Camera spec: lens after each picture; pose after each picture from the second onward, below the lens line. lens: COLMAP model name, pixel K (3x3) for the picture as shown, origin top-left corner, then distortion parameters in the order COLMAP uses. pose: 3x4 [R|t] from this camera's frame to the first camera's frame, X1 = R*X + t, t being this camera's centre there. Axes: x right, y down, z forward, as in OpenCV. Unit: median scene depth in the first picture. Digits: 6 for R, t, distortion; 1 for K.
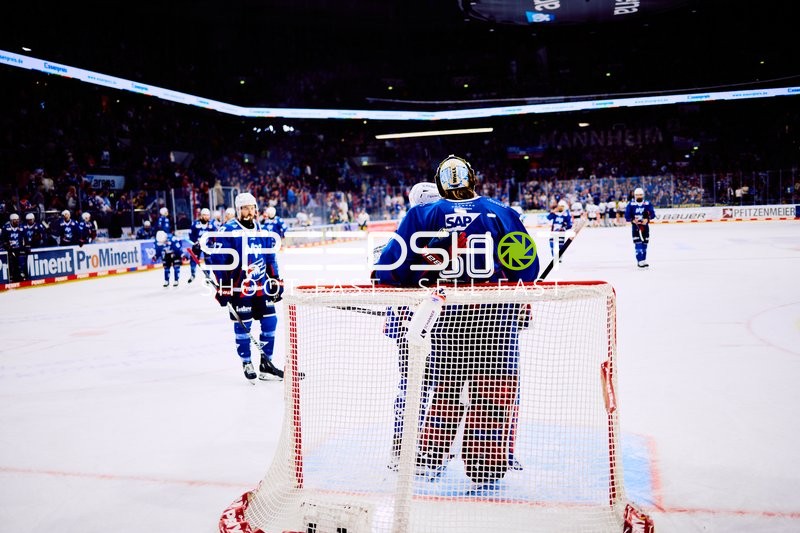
lens RADIAL K [[796.3, 0, 400.1], [0, 796.3, 263.9], [0, 0, 1]] dist [-0.089756, 0.071835]
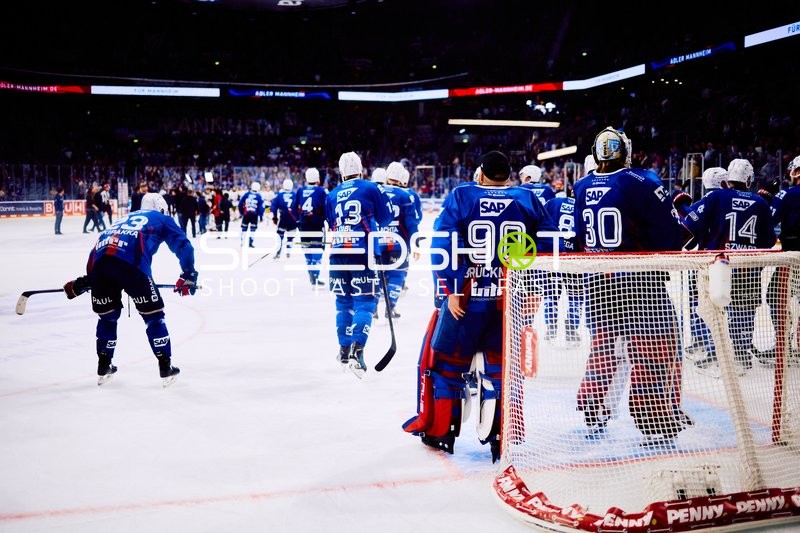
lens RADIAL K [[796.3, 0, 400.1], [0, 796.3, 263.9], [0, 0, 1]] dist [-0.089756, 0.071835]
pose [[0.862480, -0.001892, 0.506088, -0.149281], [-0.004428, 0.999927, 0.011284, 0.007203], [-0.506073, -0.011973, 0.862408, 0.053529]]
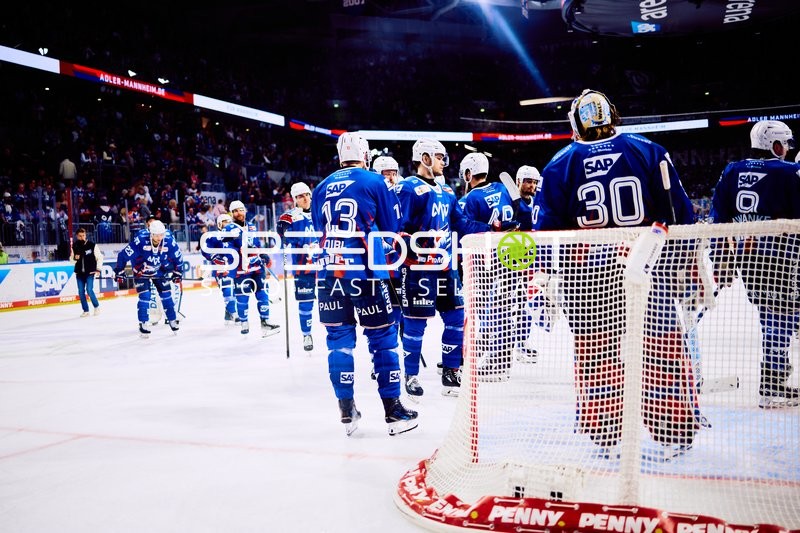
lens RADIAL K [[793.9, 0, 400.0], [0, 793.9, 266.5], [0, 0, 1]] dist [-0.078526, 0.037084]
pose [[0.994137, 0.006069, -0.107959, -0.024595], [-0.009363, 0.999505, -0.030037, 0.019413], [0.107723, 0.030872, 0.993701, 0.021483]]
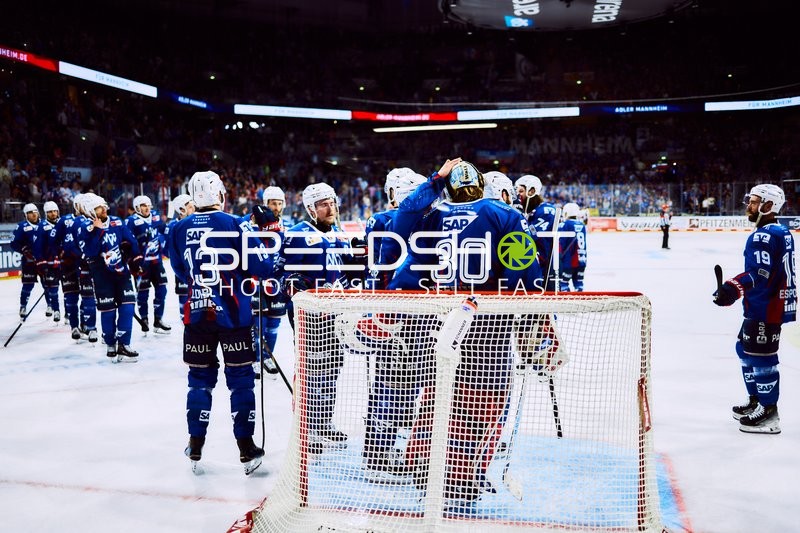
lens RADIAL K [[796.3, 0, 400.1], [0, 796.3, 263.9], [0, 0, 1]] dist [-0.089756, 0.071835]
pose [[0.998659, 0.025098, 0.045272, -0.013474], [-0.025007, 0.999684, -0.002592, -0.000533], [-0.045322, 0.001457, 0.998971, 0.012783]]
